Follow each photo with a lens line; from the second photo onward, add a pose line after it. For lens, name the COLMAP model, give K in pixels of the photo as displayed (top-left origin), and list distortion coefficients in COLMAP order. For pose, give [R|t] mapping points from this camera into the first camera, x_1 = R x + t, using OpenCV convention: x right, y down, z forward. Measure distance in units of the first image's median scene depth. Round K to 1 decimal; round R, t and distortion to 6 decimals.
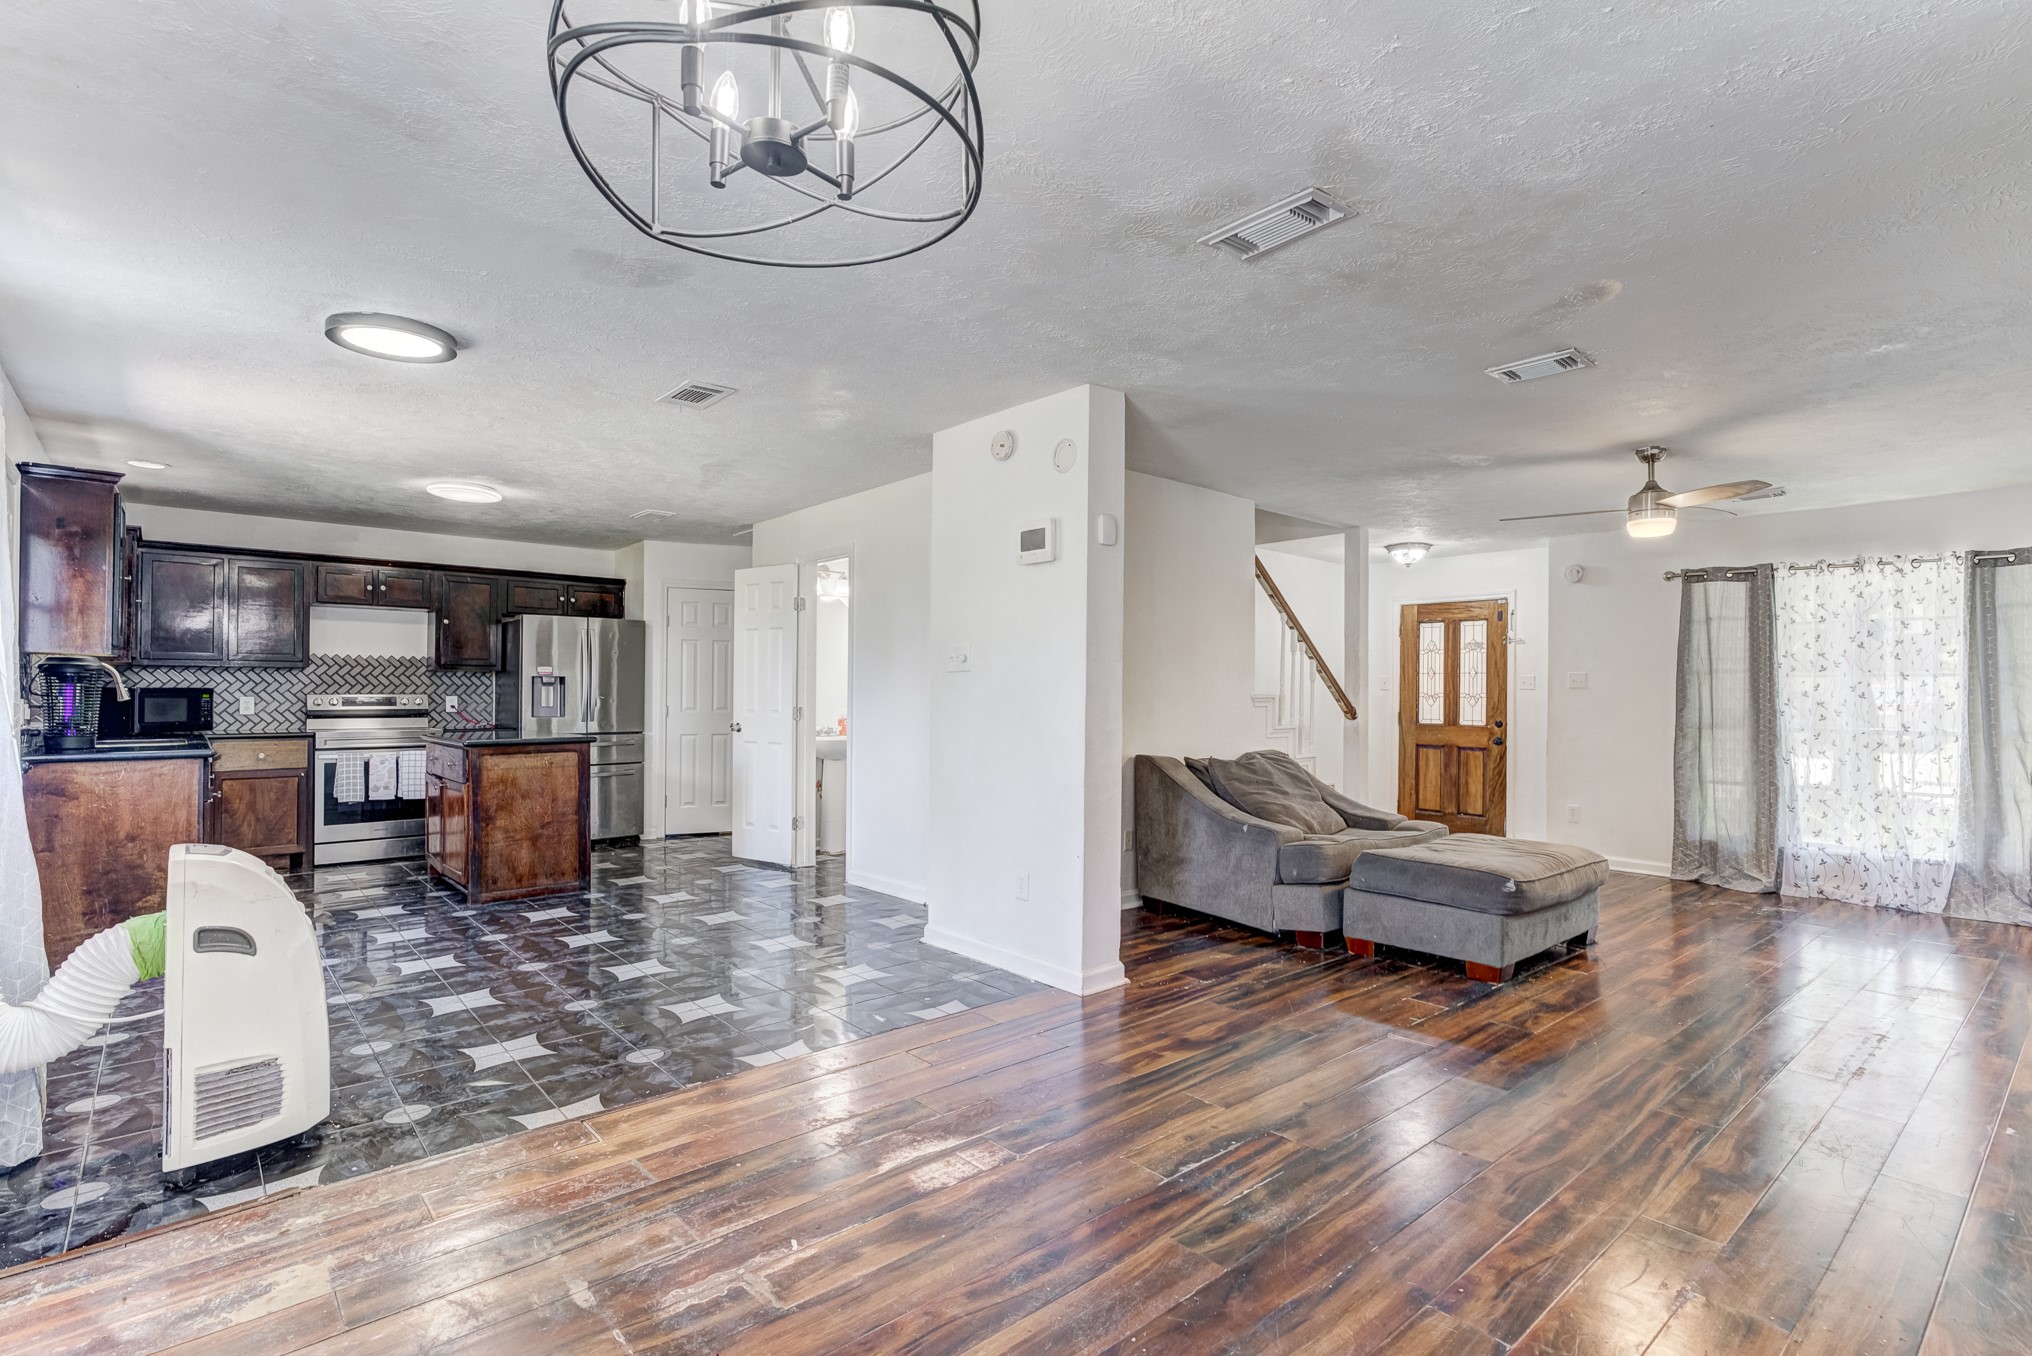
lens RADIAL K [[969.2, 0, 1016.9], [0, 969.2, 685.6], [0, 0, 1]] dist [0.005842, 0.001388]
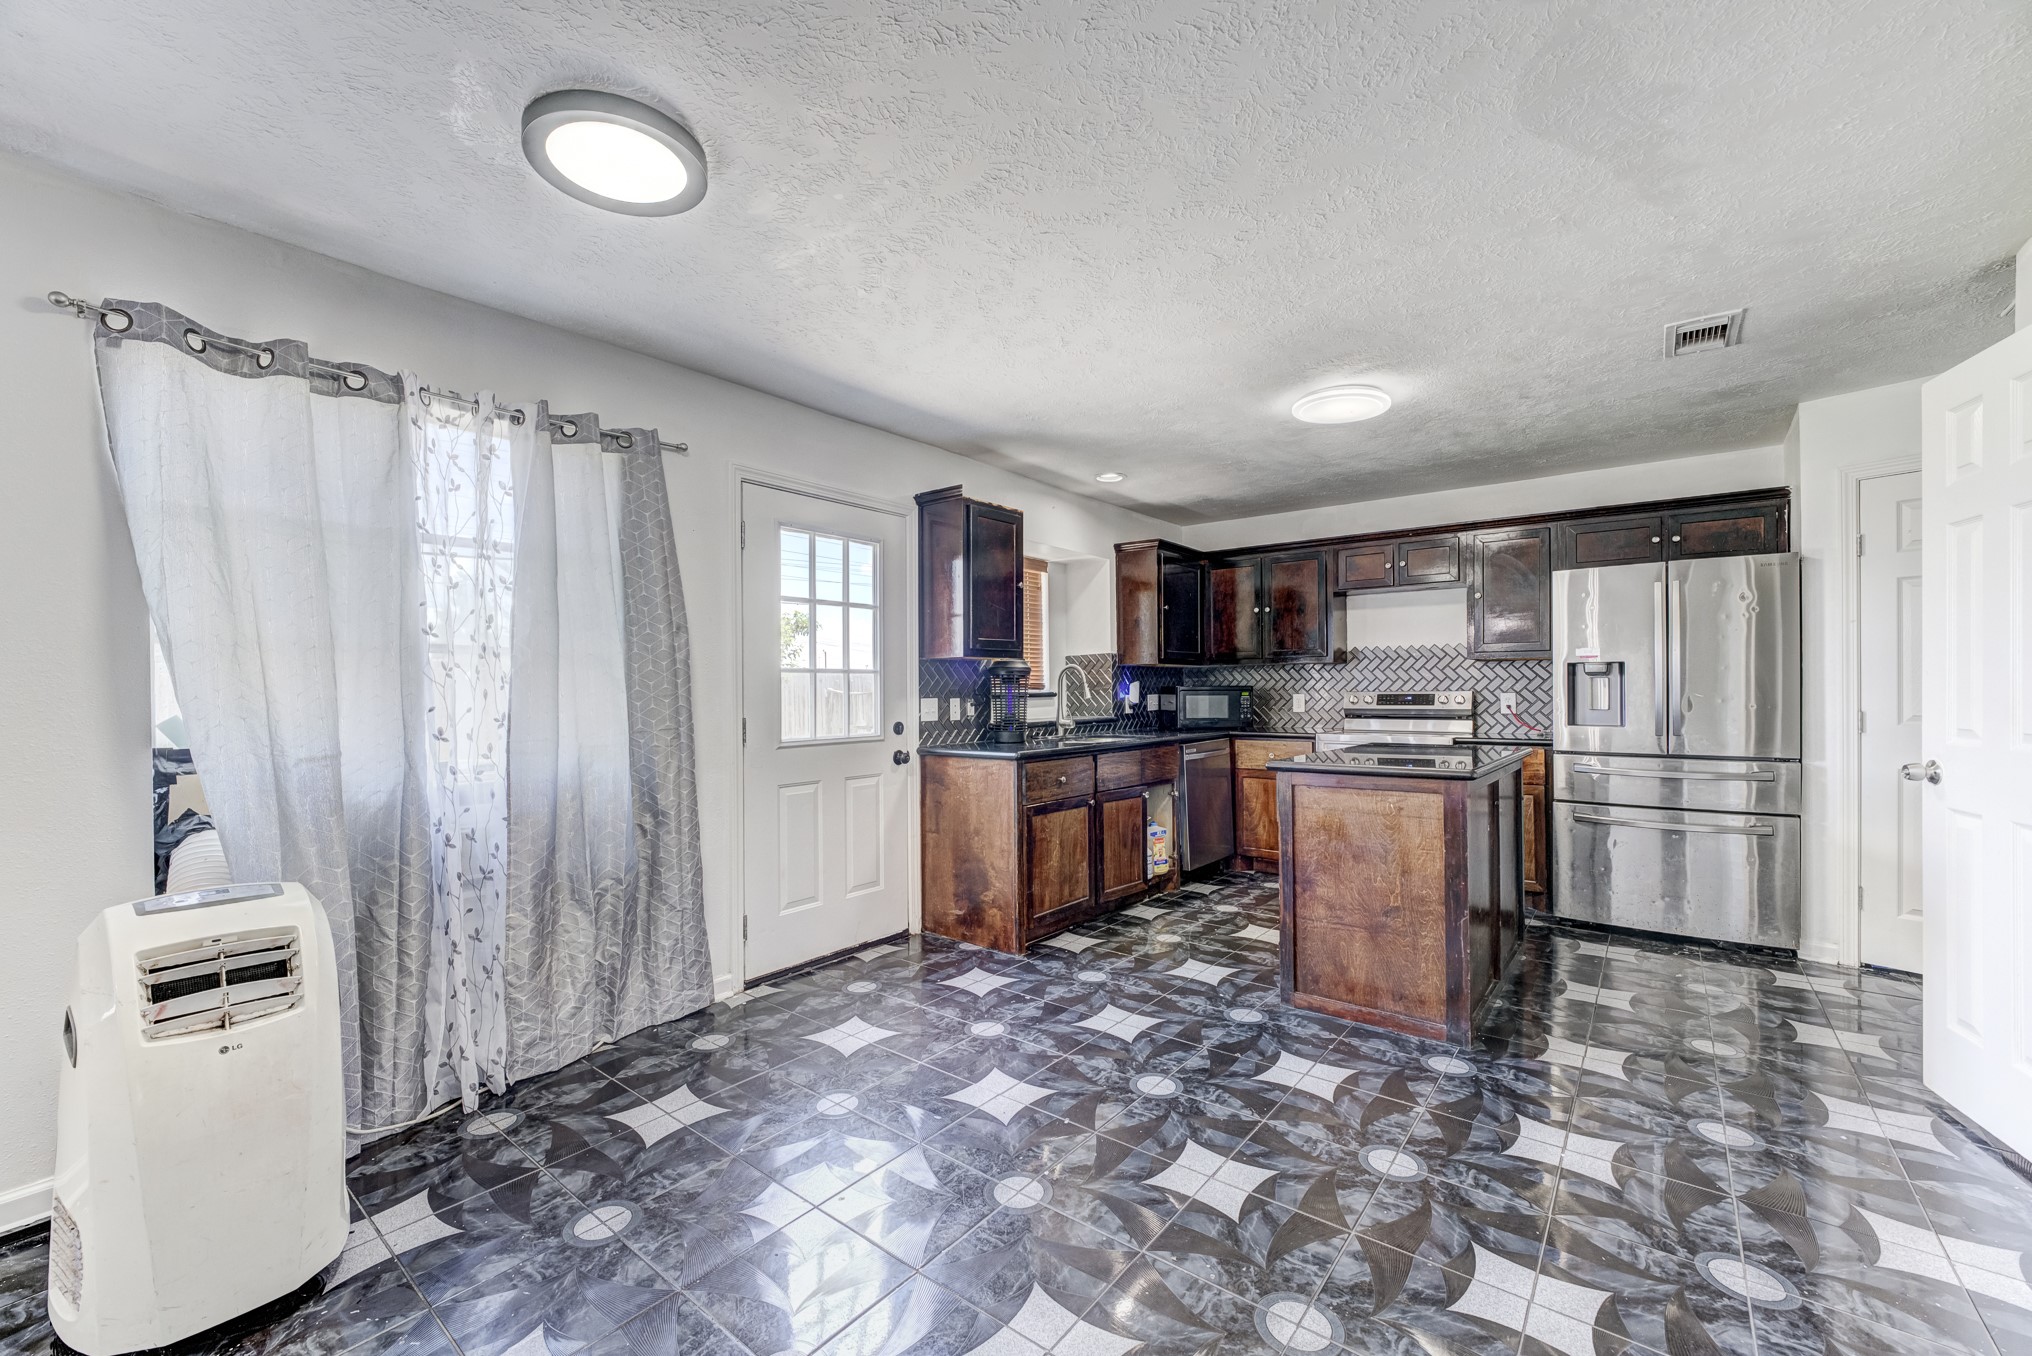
lens RADIAL K [[812.9, 0, 1011.4], [0, 812.9, 686.0], [0, 0, 1]] dist [-0.014343, 0.000282]
pose [[0.177827, -0.009190, -0.984019, -0.031694], [0.014950, 0.999866, -0.006636, 0.004440], [0.983948, -0.013531, 0.177941, 0.593996]]
